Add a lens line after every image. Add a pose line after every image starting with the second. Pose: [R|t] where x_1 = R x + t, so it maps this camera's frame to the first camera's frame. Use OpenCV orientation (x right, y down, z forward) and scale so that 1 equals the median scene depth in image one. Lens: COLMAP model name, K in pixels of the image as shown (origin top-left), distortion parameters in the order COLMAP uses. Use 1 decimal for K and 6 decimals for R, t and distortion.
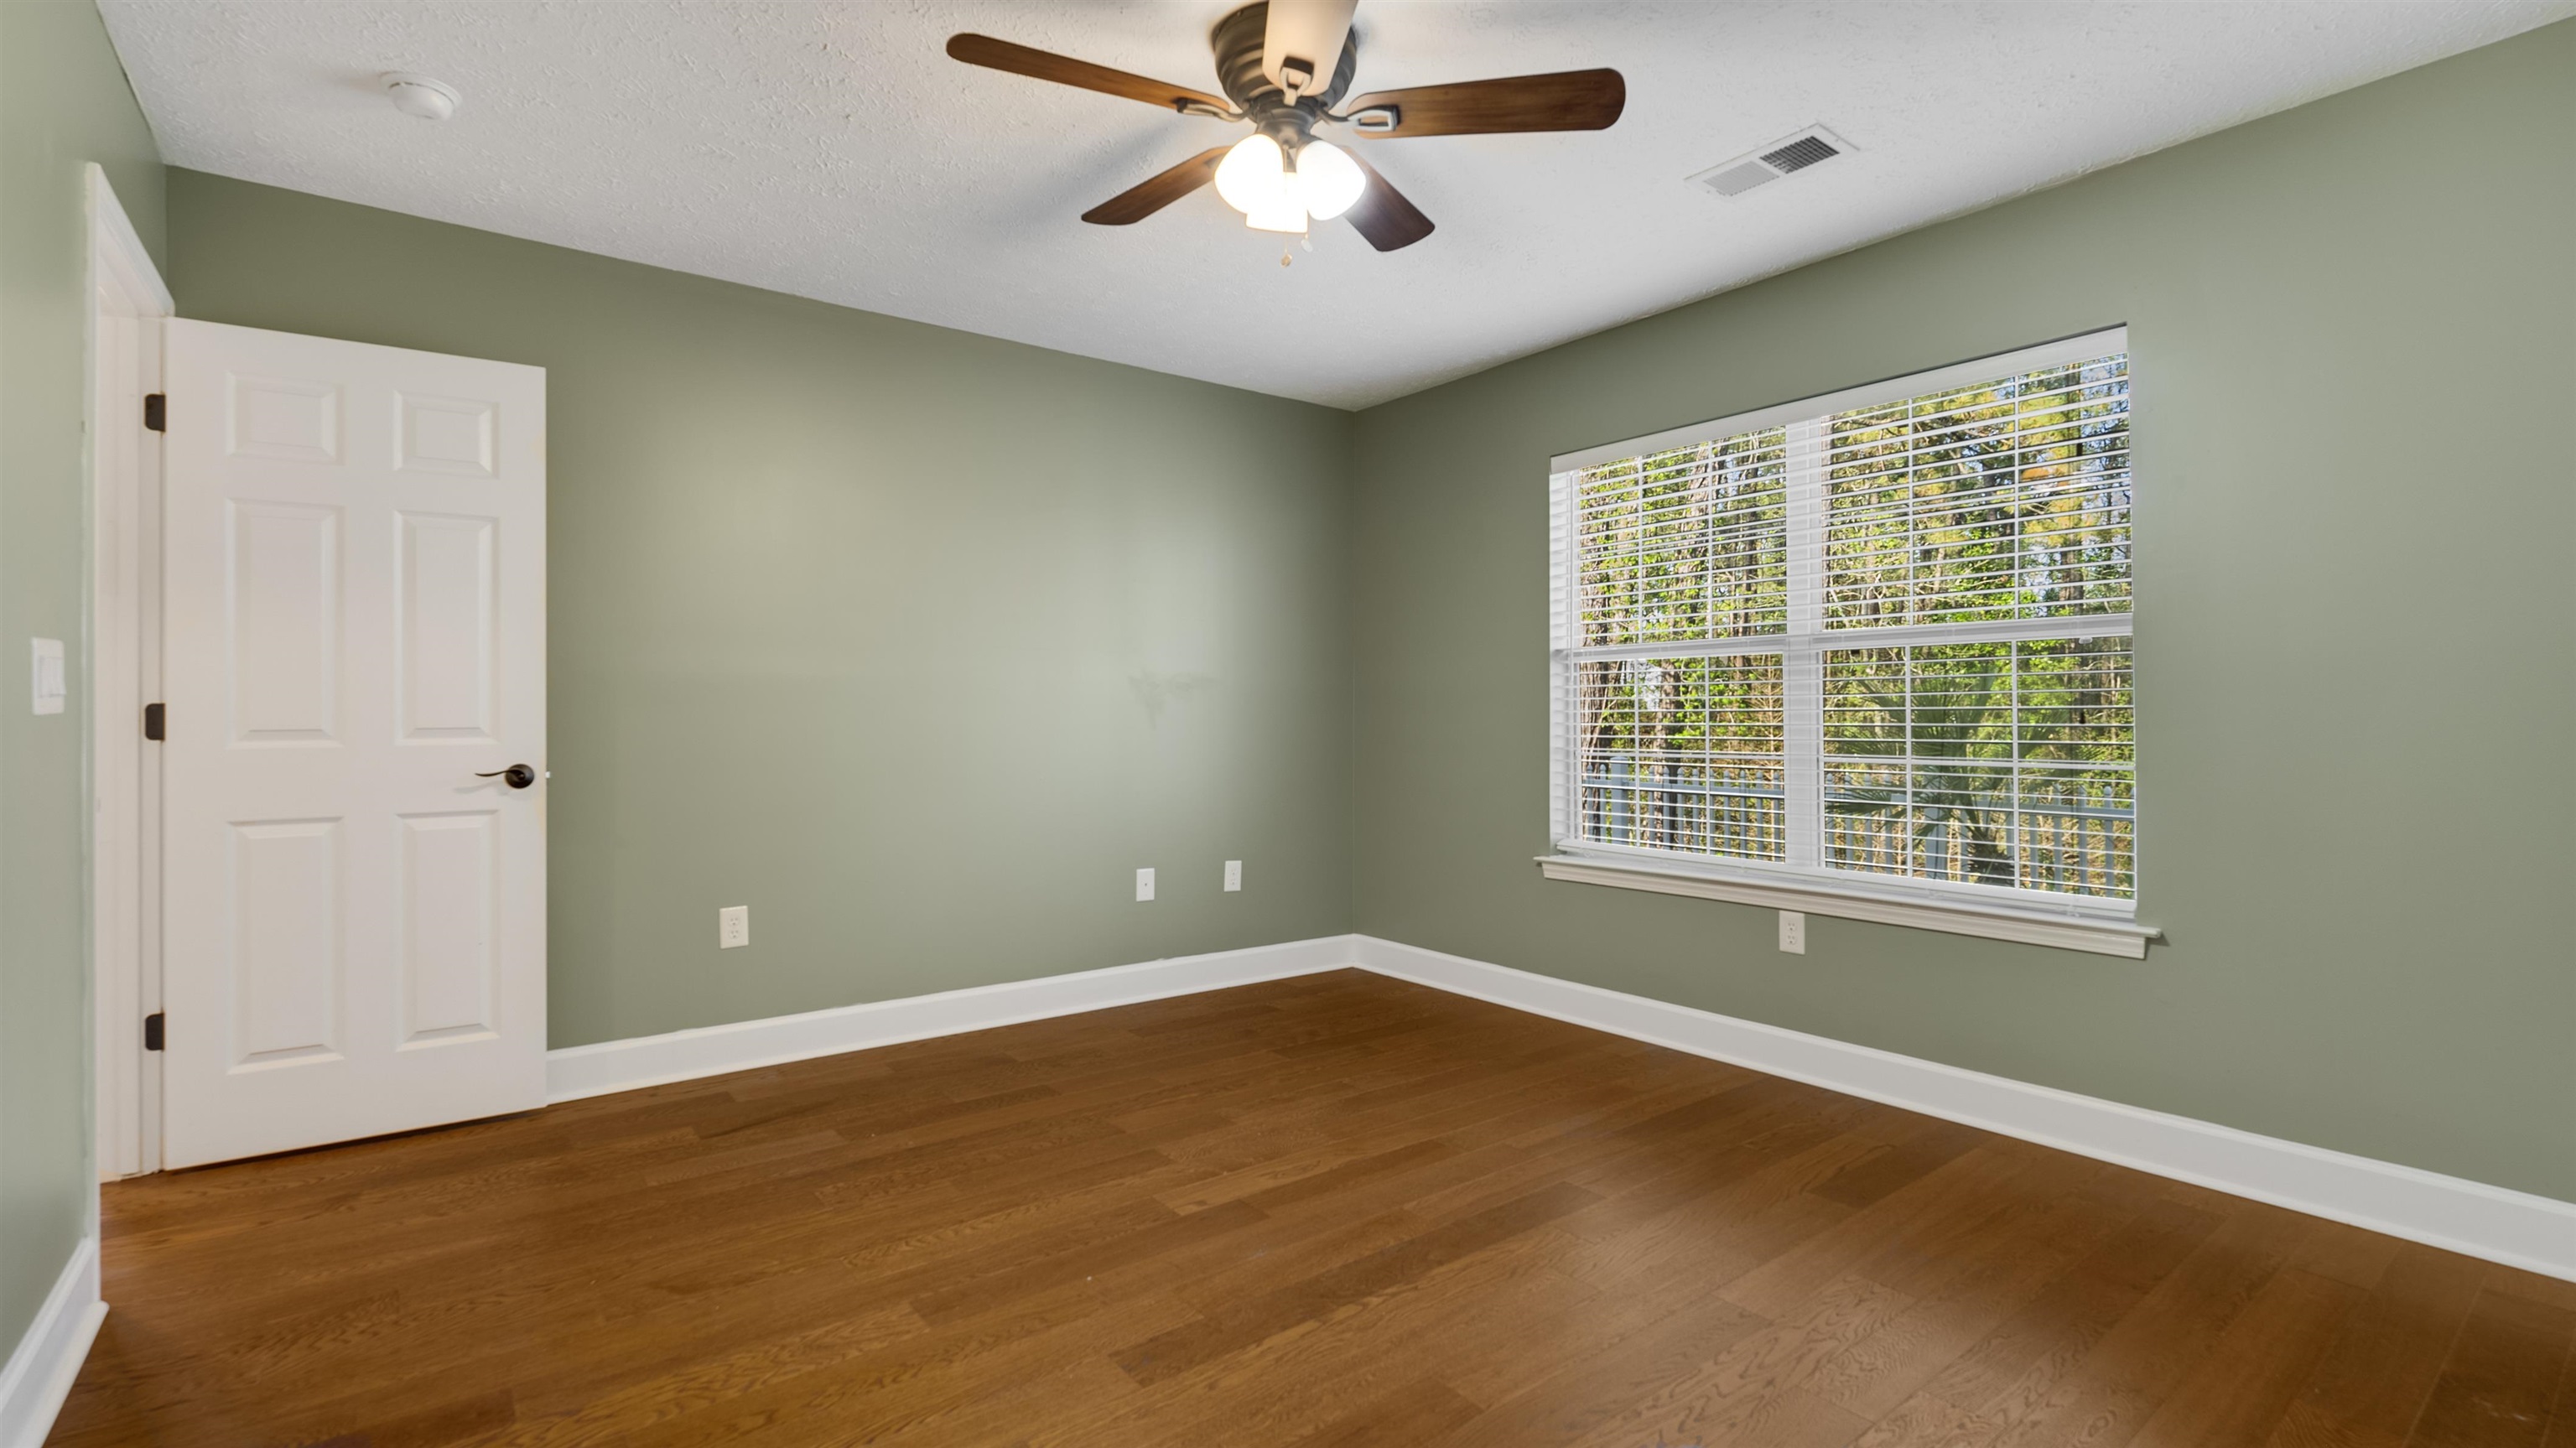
lens RADIAL K [[1149.5, 0, 1294.4], [0, 1149.5, 715.3], [0, 0, 1]] dist [0.000053, 0.000050]
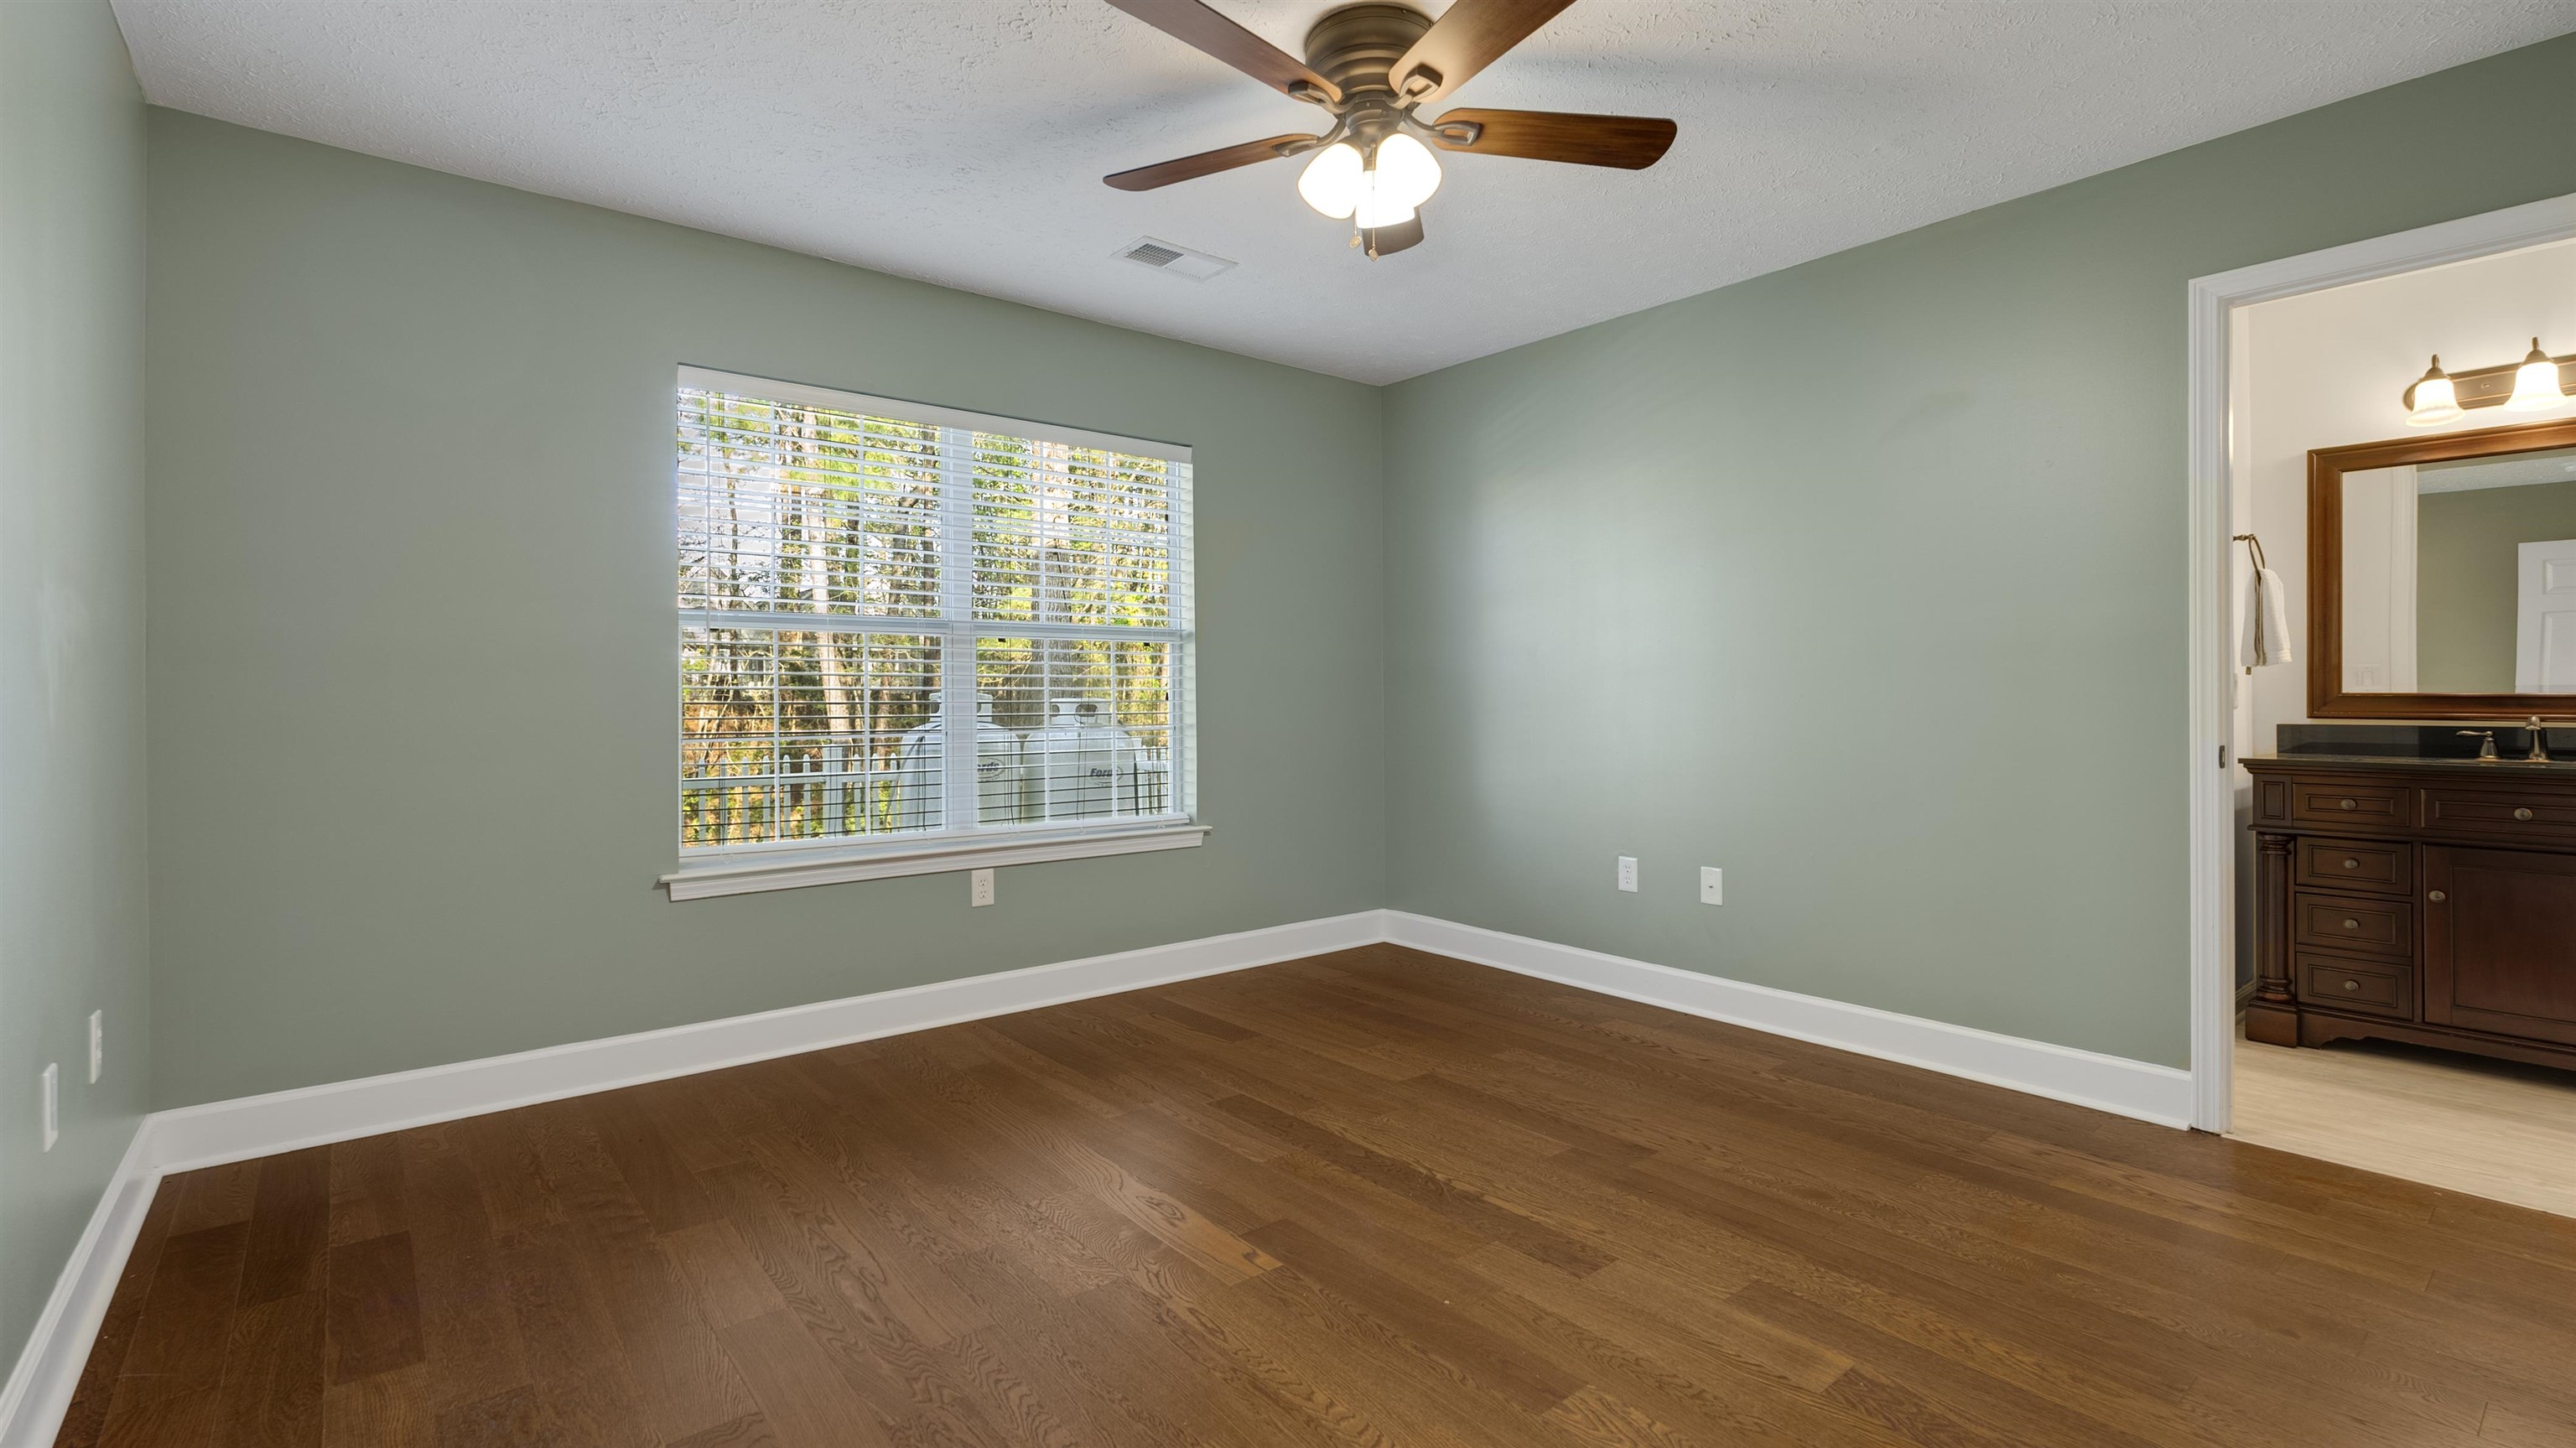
lens RADIAL K [[1149.5, 0, 1294.4], [0, 1149.5, 715.3], [0, 0, 1]] dist [0.000053, 0.000050]
pose [[-0.030329, -0.016499, 0.999404, -1.029573], [-0.000707, 0.999864, 0.016485, 0.003533], [-0.999540, -0.000207, -0.030336, 1.087405]]
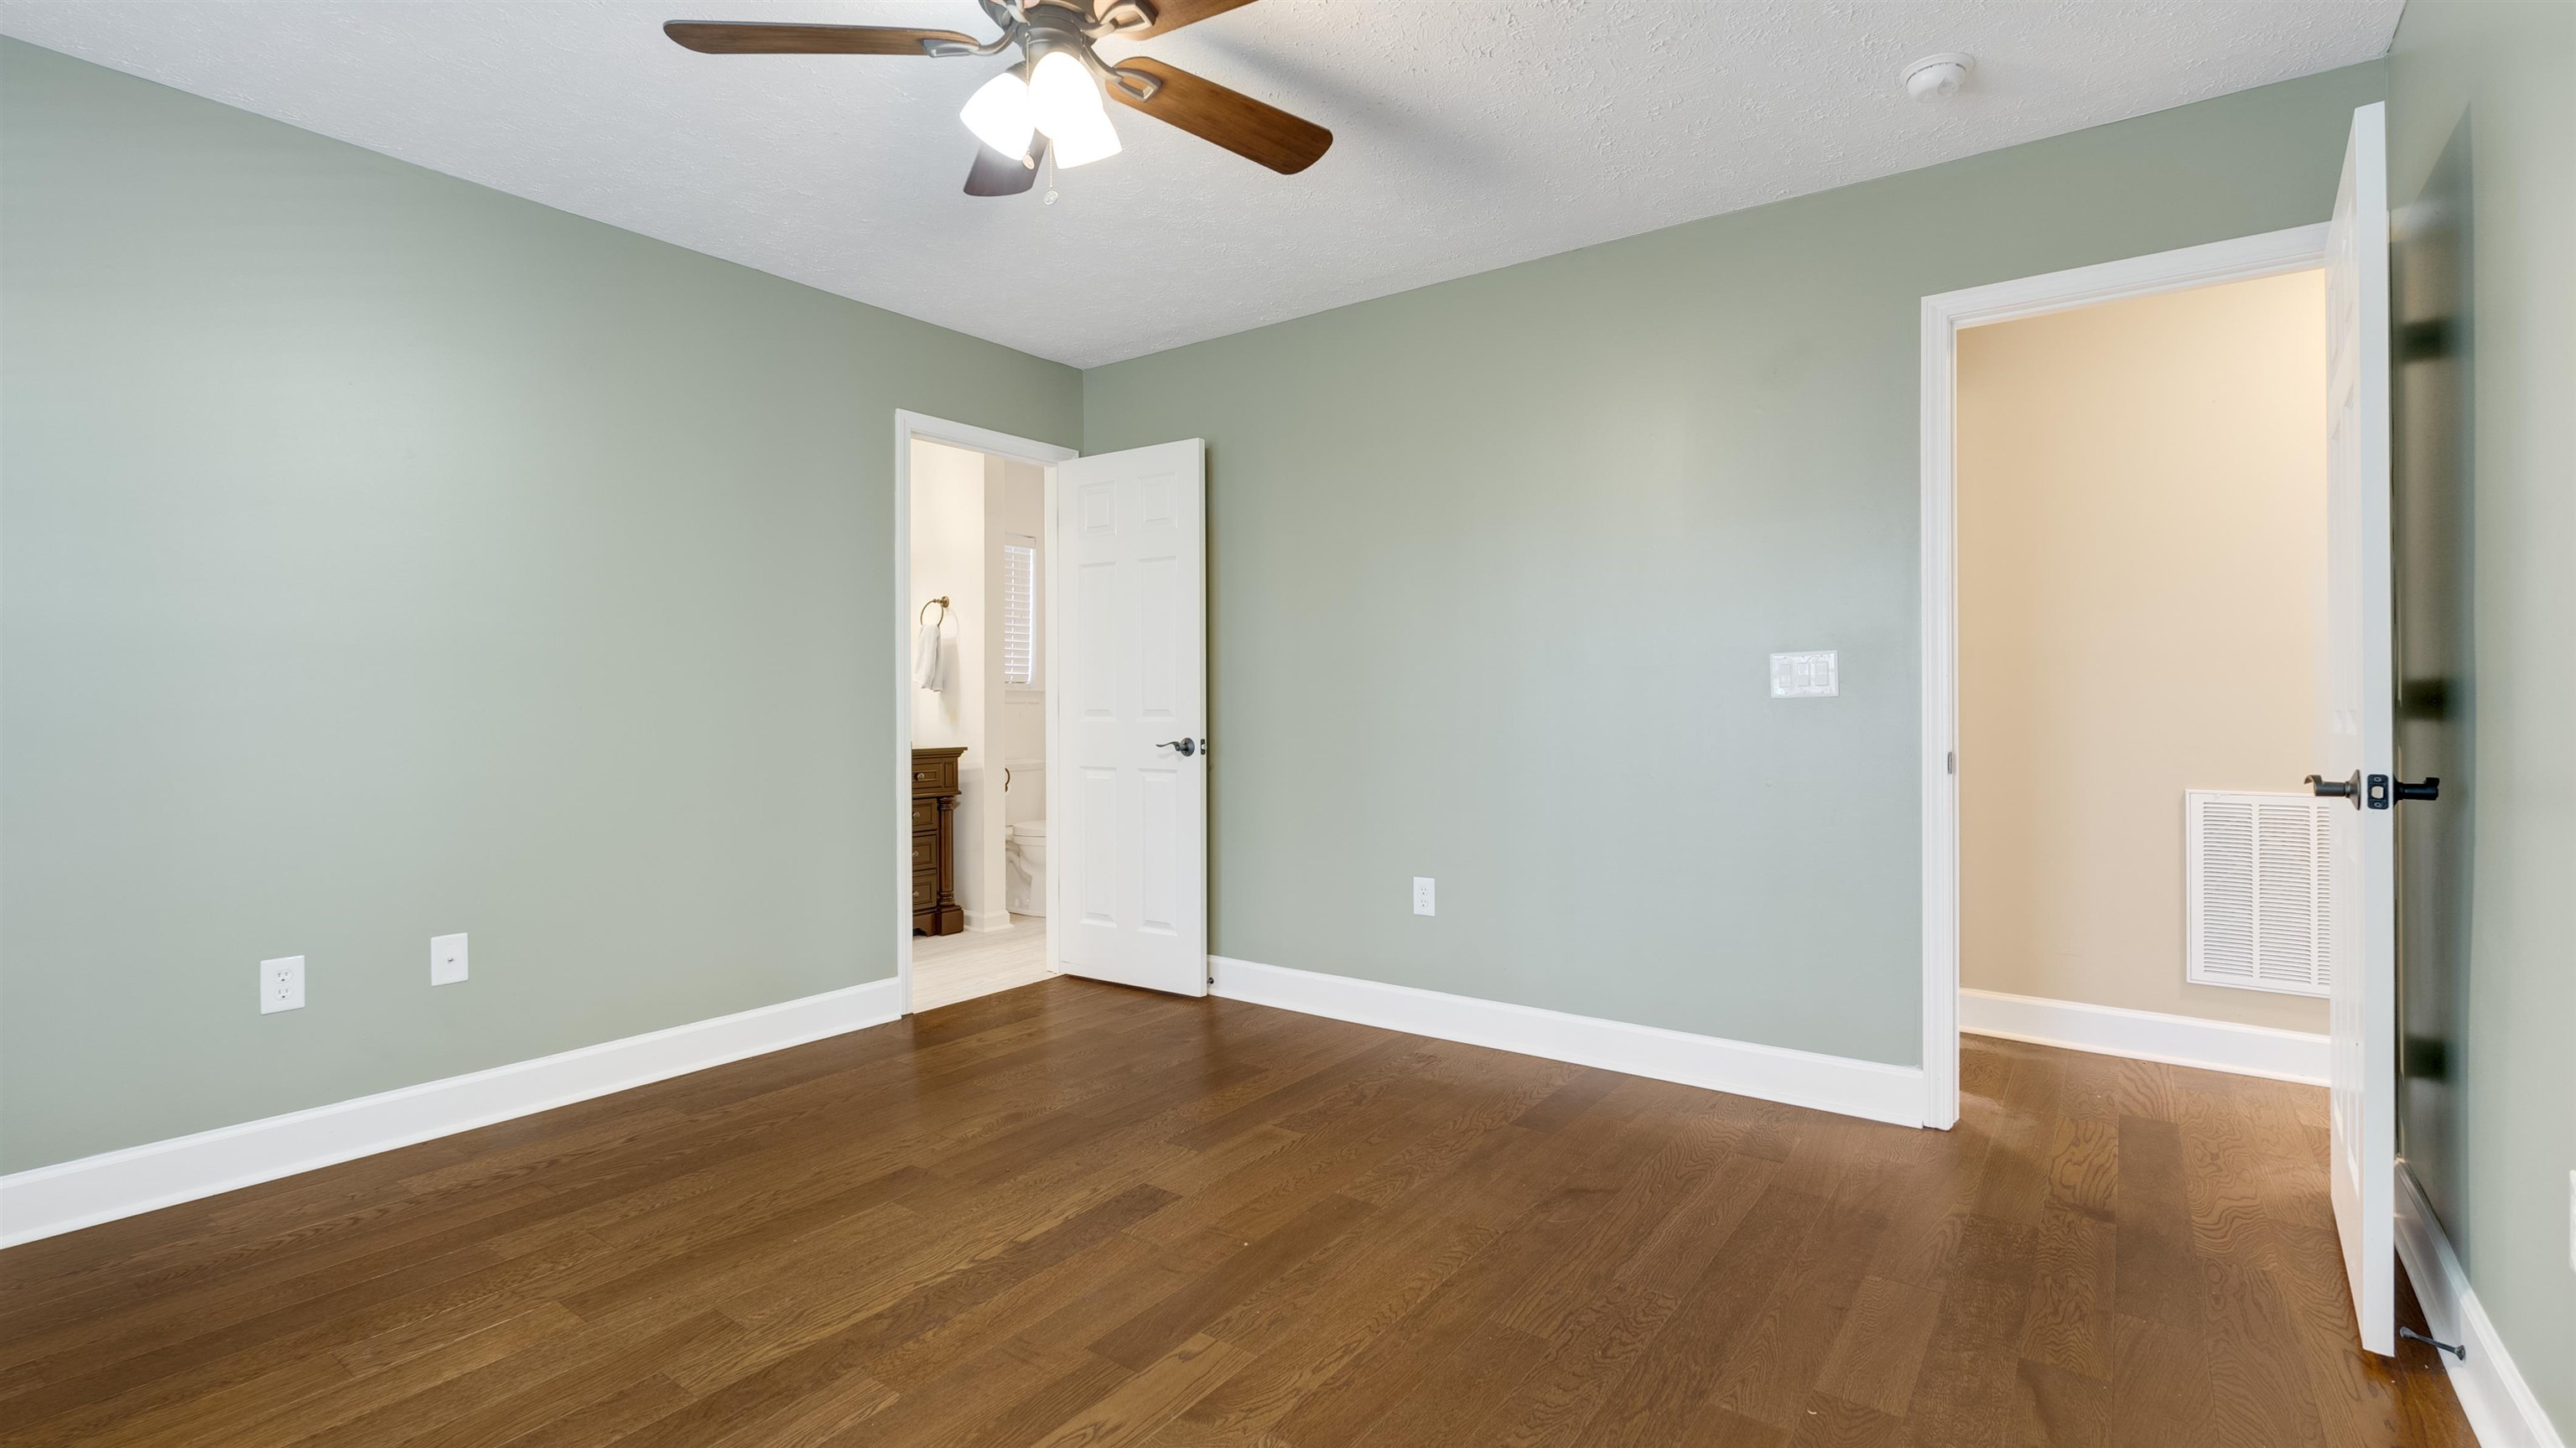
lens RADIAL K [[1149.5, 0, 1294.4], [0, 1149.5, 715.3], [0, 0, 1]] dist [0.000053, 0.000050]
pose [[-0.961198, 0.007094, -0.275770, 0.058368], [0.005587, 0.999965, 0.006251, 0.007369], [0.275805, 0.004468, -0.961203, 1.894800]]
